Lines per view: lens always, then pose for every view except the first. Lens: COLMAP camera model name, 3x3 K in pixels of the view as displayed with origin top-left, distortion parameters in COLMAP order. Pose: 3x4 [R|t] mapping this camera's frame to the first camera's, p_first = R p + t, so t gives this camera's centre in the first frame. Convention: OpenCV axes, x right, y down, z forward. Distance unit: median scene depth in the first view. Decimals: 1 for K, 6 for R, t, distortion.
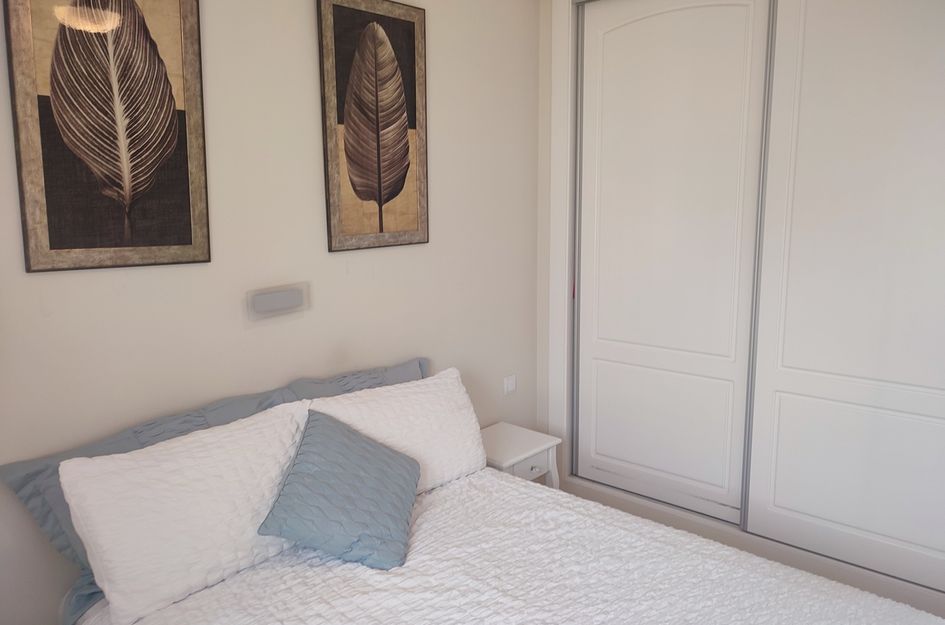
lens RADIAL K [[688.3, 0, 469.7], [0, 688.3, 311.1], [0, 0, 1]] dist [0.034203, -0.028395]
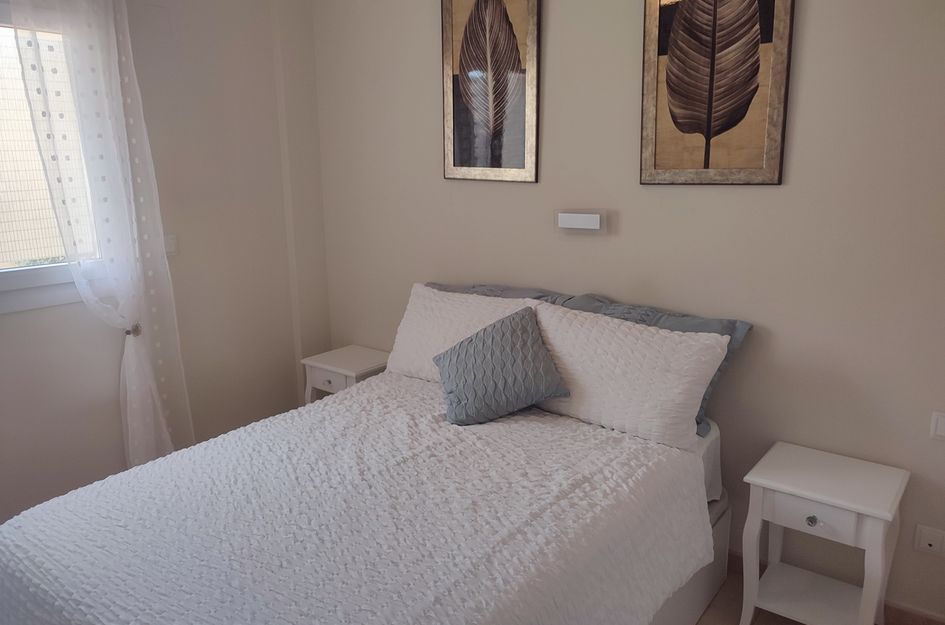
lens RADIAL K [[688.3, 0, 471.0], [0, 688.3, 310.4], [0, 0, 1]] dist [0.034203, -0.028395]
pose [[0.077451, 0.228971, -0.970347, 0.801947], [-0.156434, 0.964006, 0.214989, -0.083727], [0.984647, 0.135145, 0.110482, 0.636247]]
